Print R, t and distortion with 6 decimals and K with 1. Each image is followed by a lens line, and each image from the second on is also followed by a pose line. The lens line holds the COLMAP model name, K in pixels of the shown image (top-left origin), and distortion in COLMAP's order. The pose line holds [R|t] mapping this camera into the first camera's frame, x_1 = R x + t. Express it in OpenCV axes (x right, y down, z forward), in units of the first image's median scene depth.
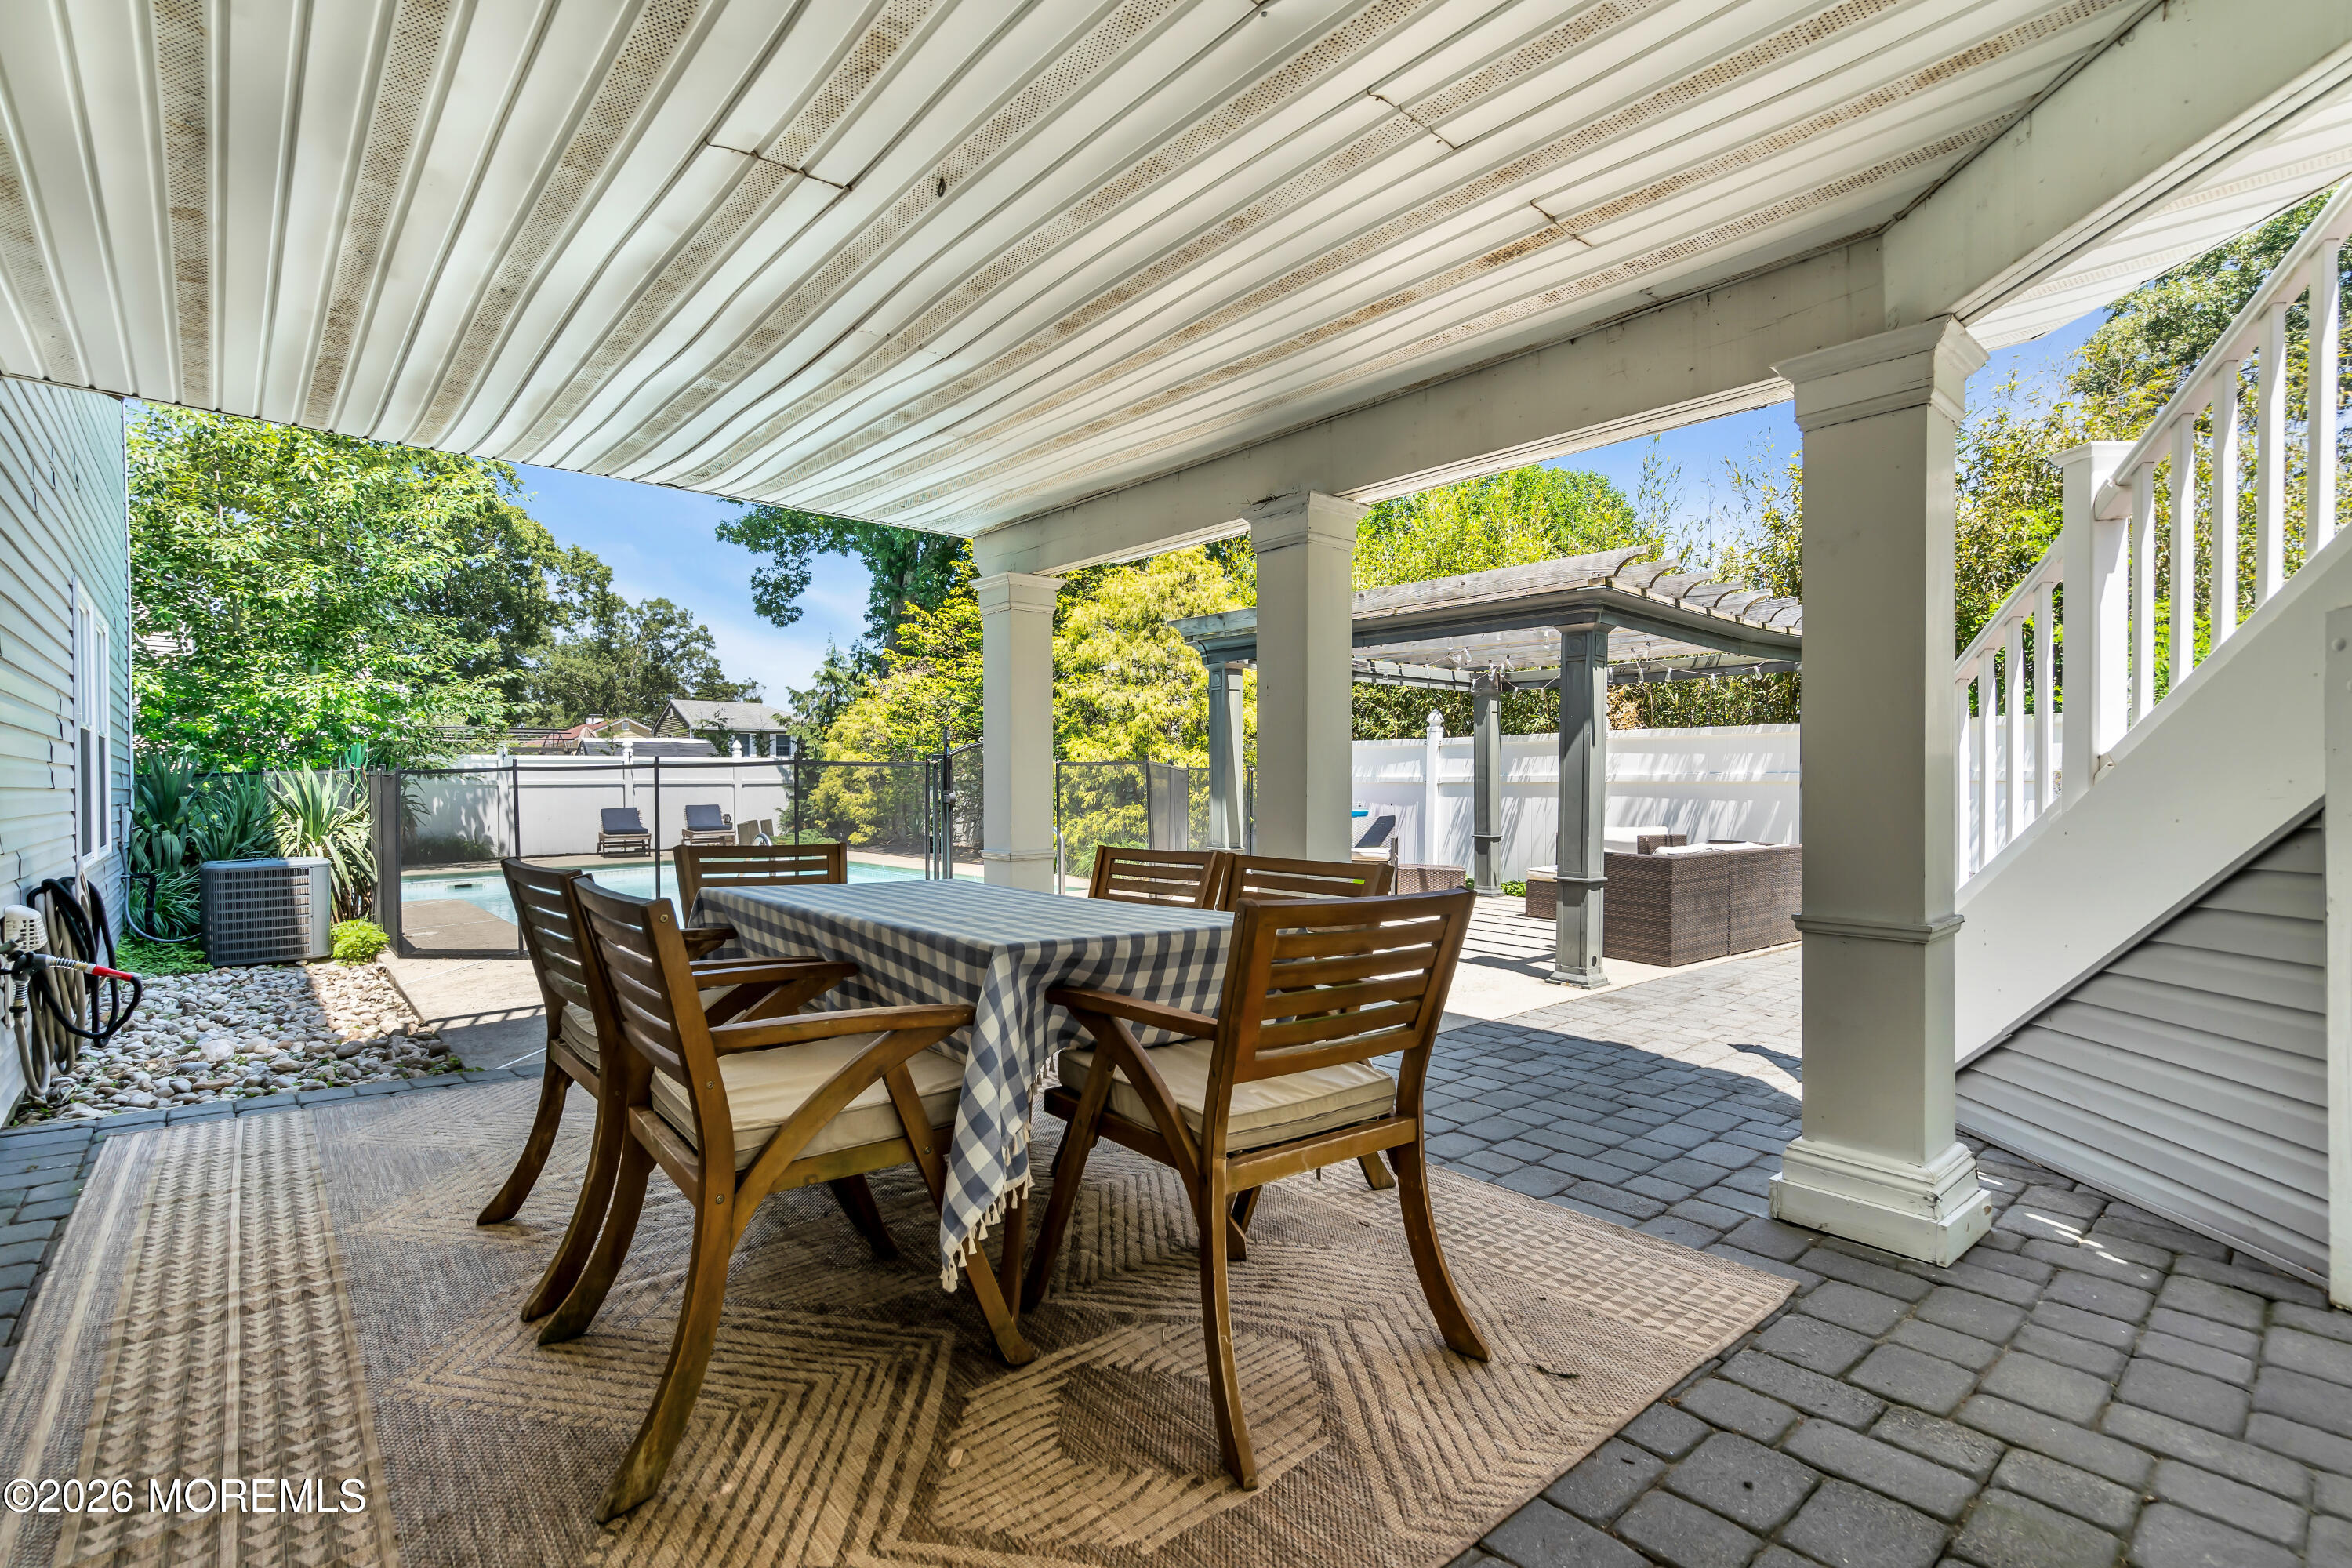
lens RADIAL K [[1058.3, 0, 1156.2], [0, 1058.3, 786.4], [0, 0, 1]] dist [0.003548, 0.001415]
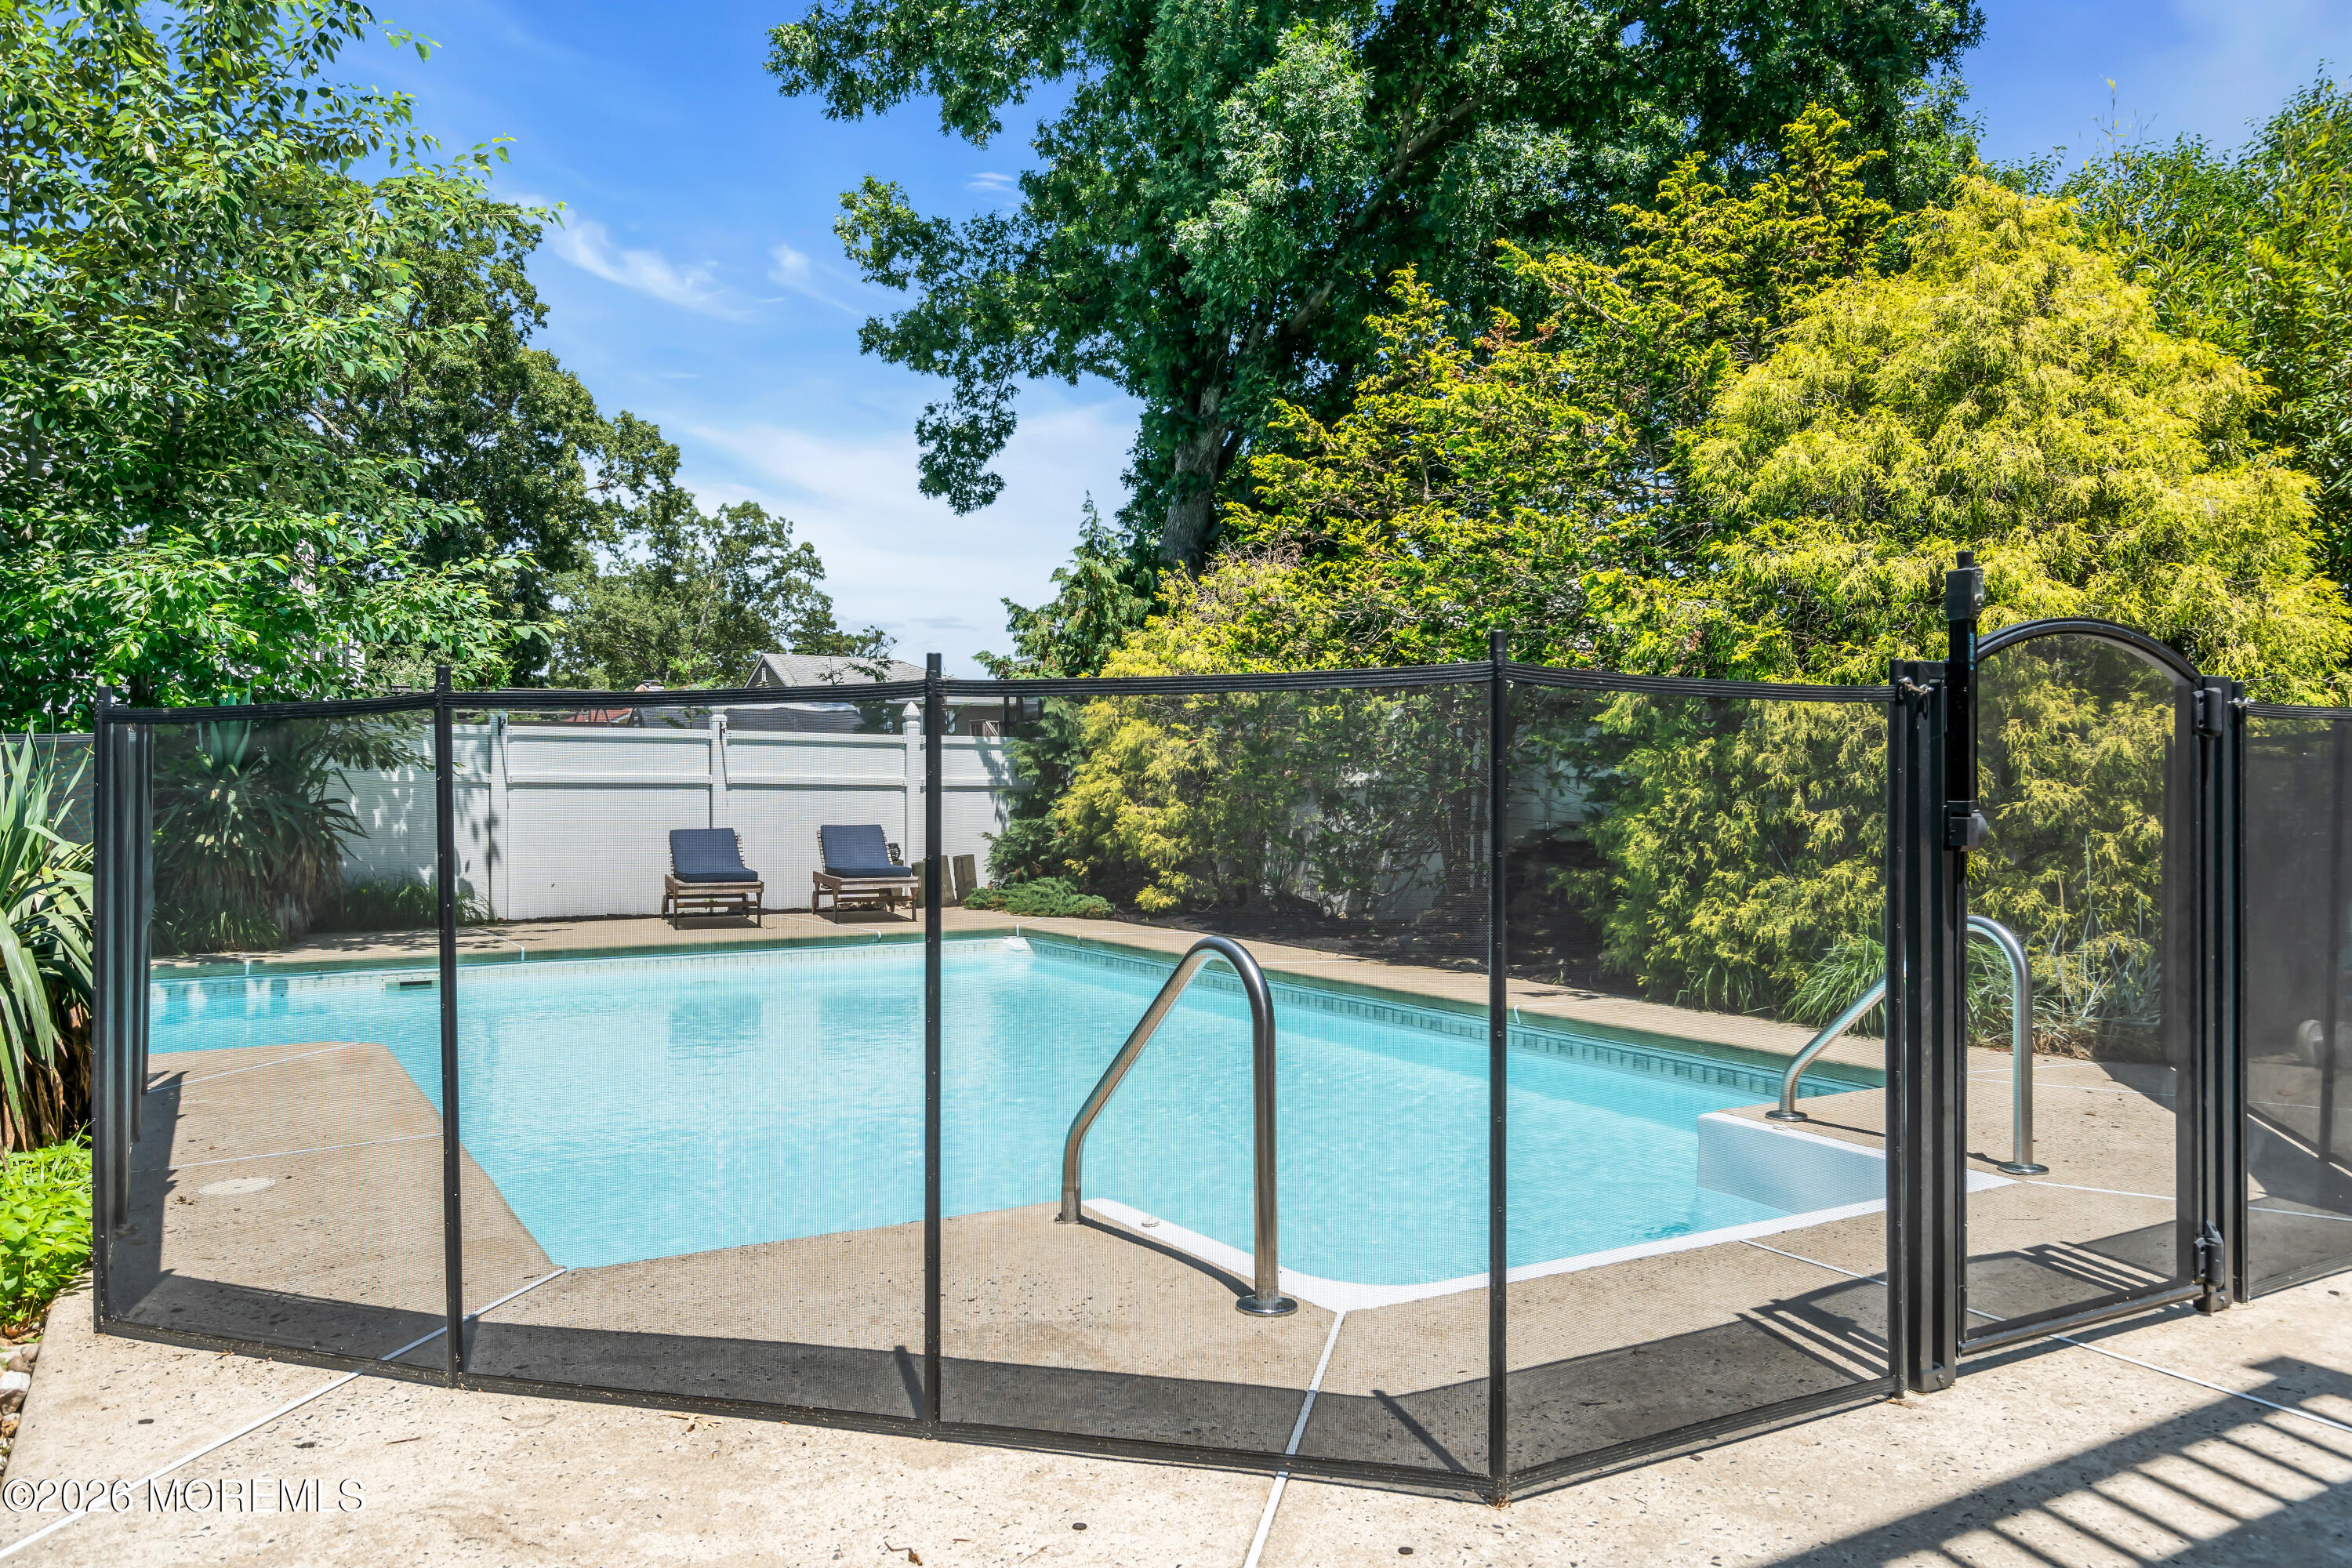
lens RADIAL K [[1698.7, 0, 1176.0], [0, 1698.7, 784.0], [0, 0, 1]] dist [0.056291, -0.115569]
pose [[0.982544, 0.009443, -0.185793, -0.078409], [-0.011027, 0.999911, -0.007498, 0.001203], [0.185706, 0.009416, 0.982560, 0.139970]]
